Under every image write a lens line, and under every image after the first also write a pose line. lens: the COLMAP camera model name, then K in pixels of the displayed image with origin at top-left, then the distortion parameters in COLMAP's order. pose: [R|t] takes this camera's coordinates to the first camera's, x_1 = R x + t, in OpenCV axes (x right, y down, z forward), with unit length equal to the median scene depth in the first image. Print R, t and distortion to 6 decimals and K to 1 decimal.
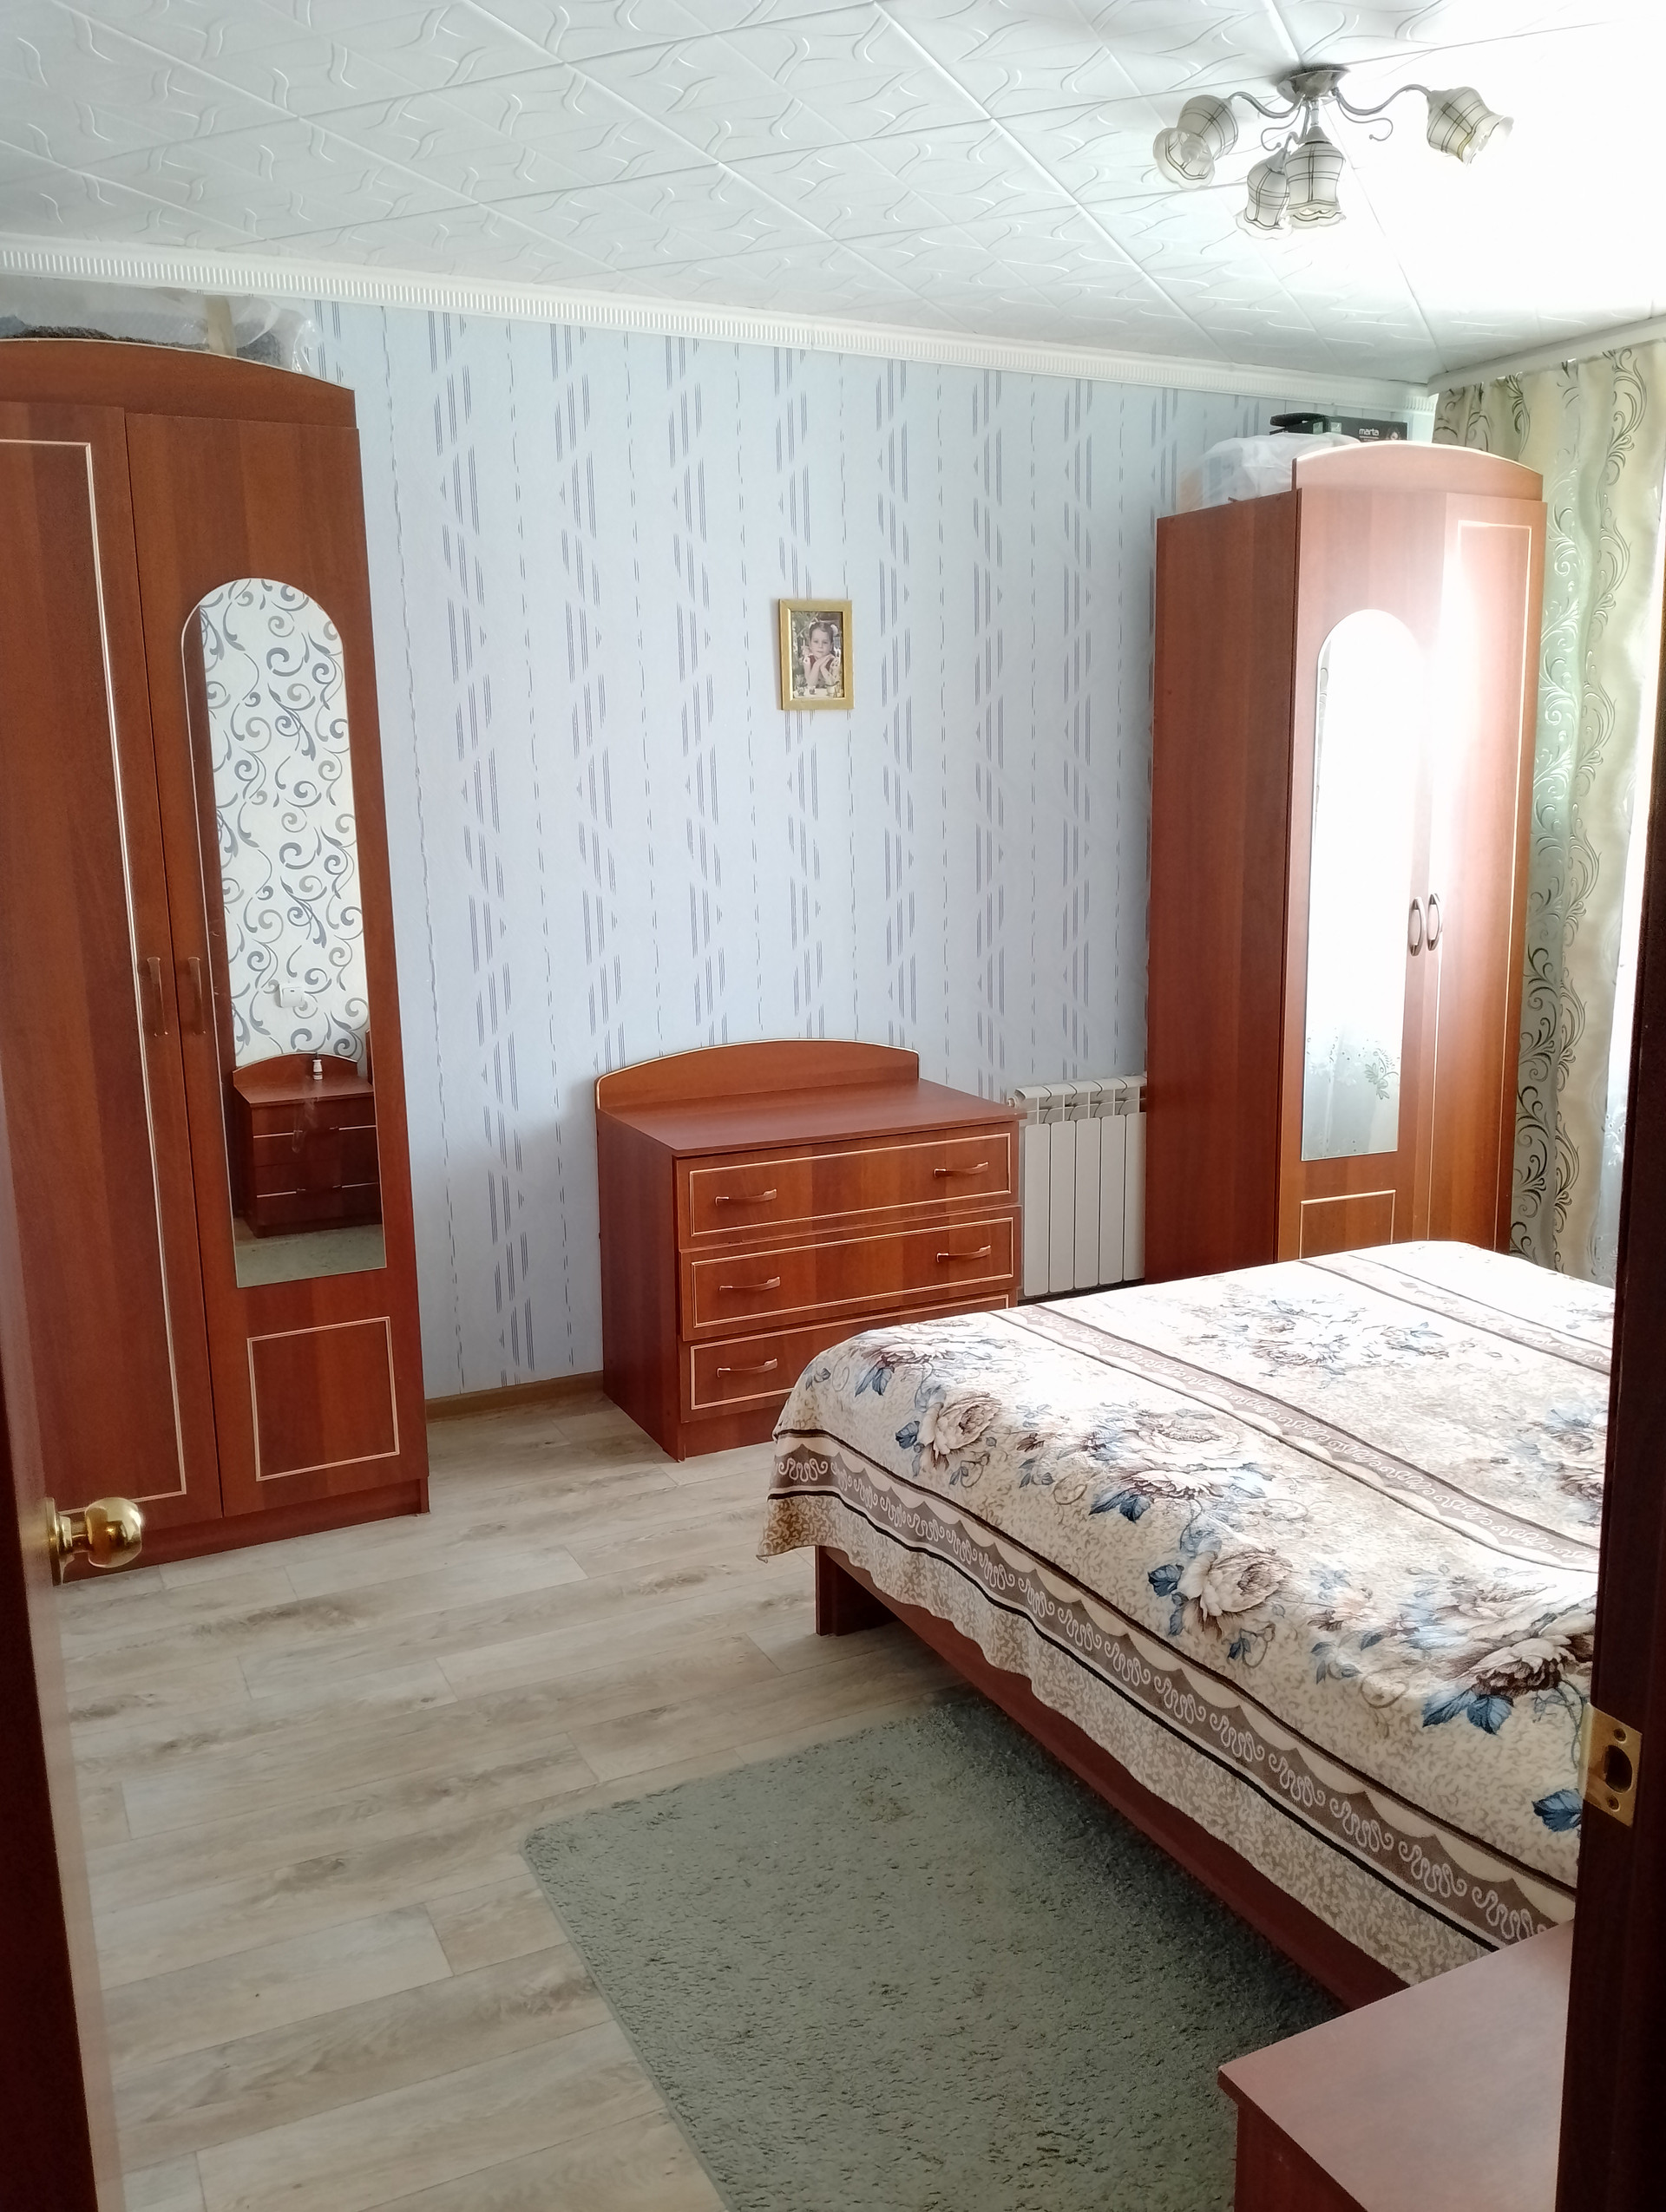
lens RADIAL K [[1799.3, 0, 835.6], [0, 1799.3, 1109.3], [0, 0, 1]] dist [-0.004780, -0.000903]
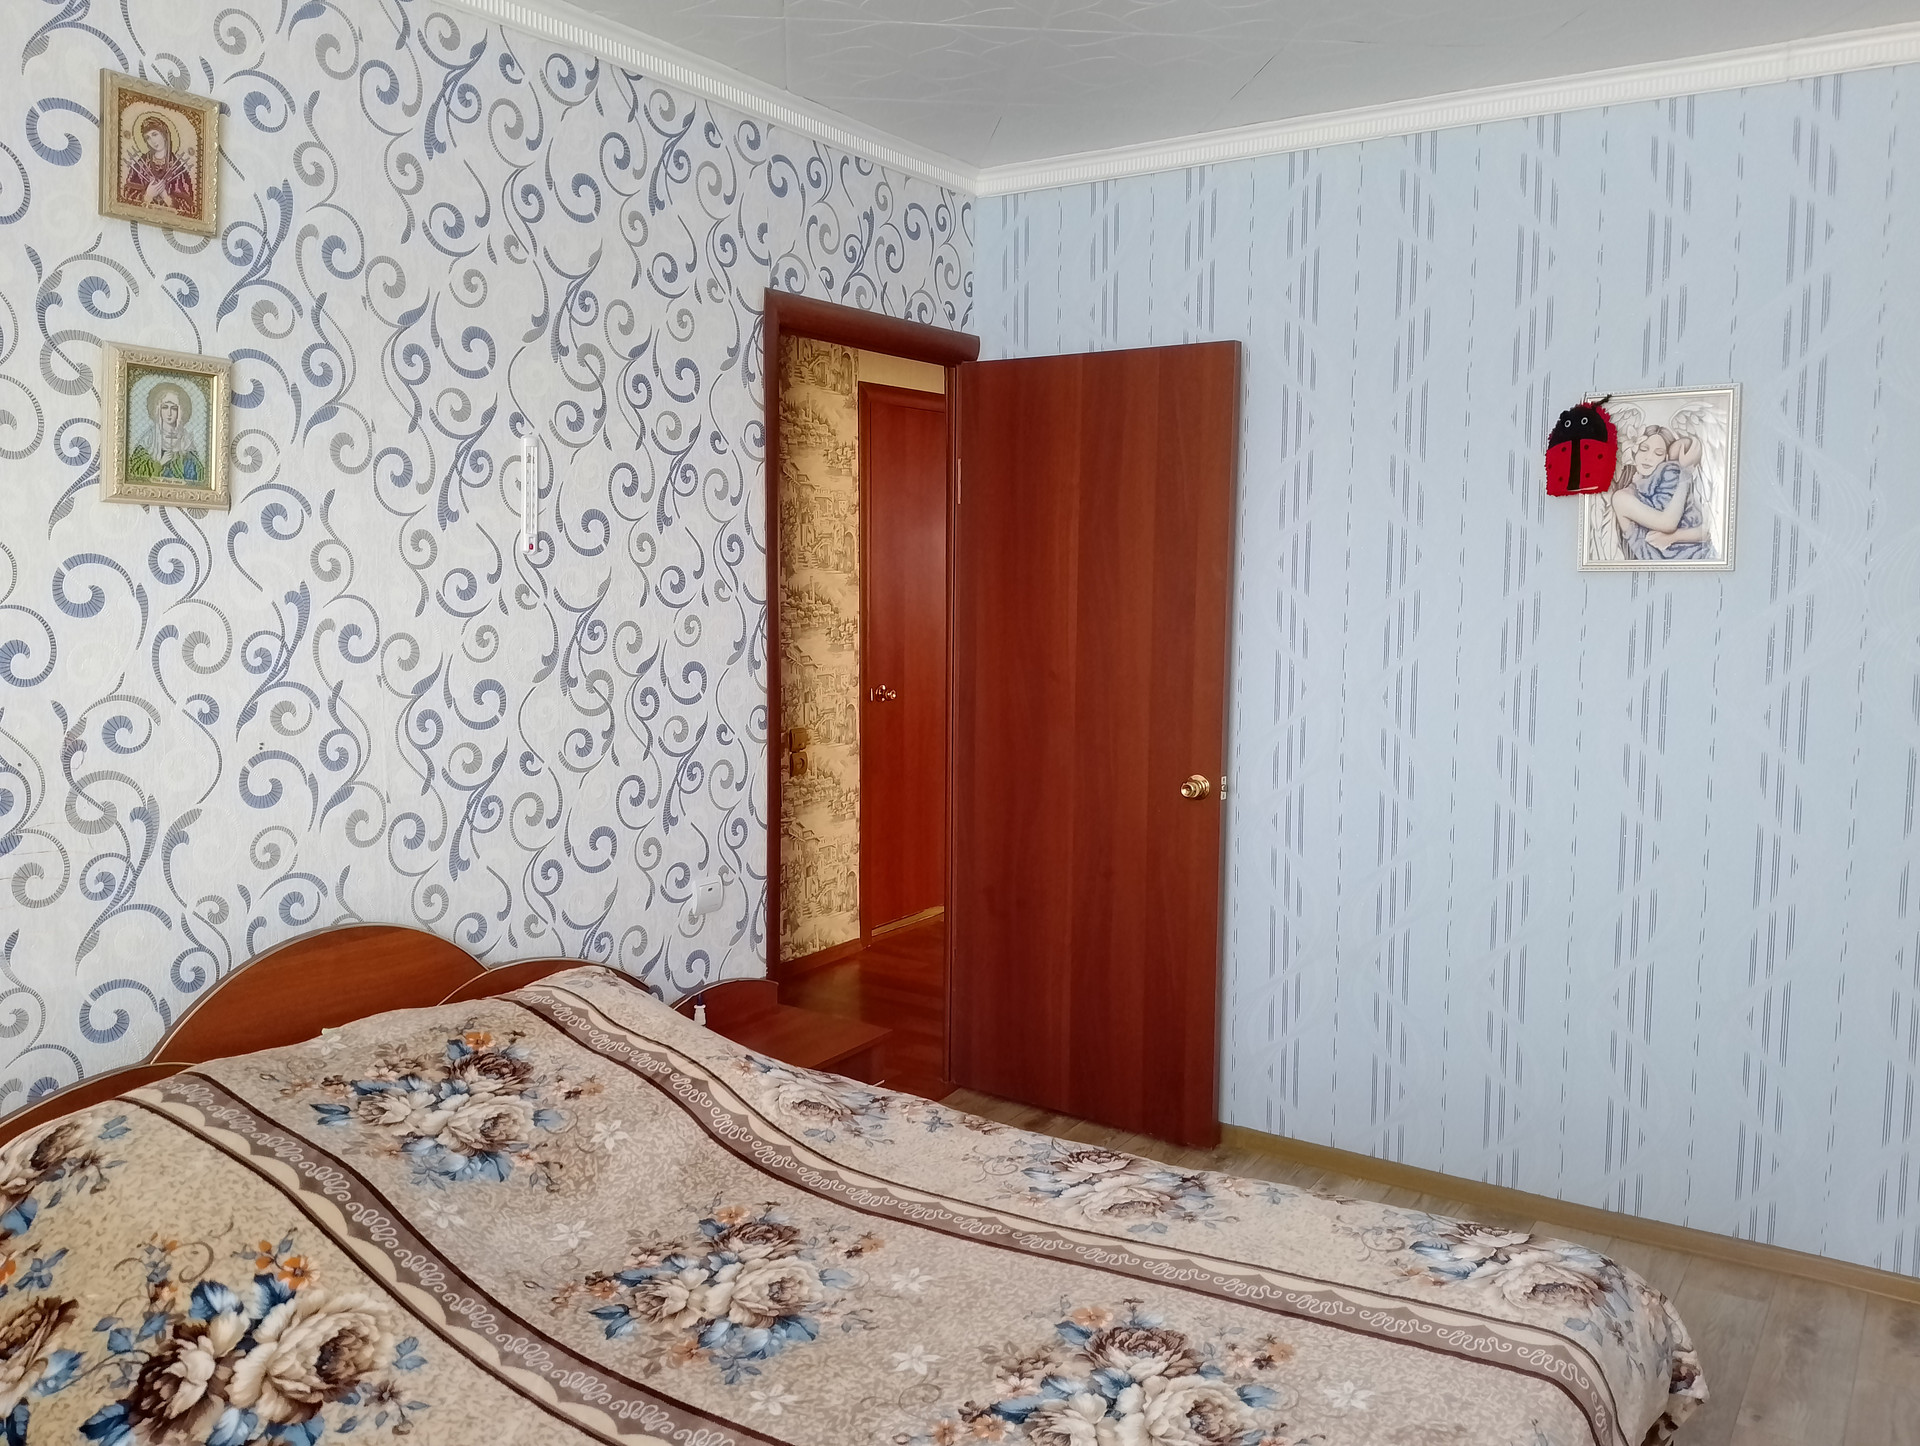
lens RADIAL K [[1561.5, 0, 961.8], [0, 1561.5, 720.4], [0, 0, 1]] dist [-0.004780, -0.000903]
pose [[-0.871911, 0.060697, -0.485887, 0.660747], [-0.079992, 0.961301, 0.263630, -0.302020], [0.483086, 0.268729, -0.833314, 1.530701]]
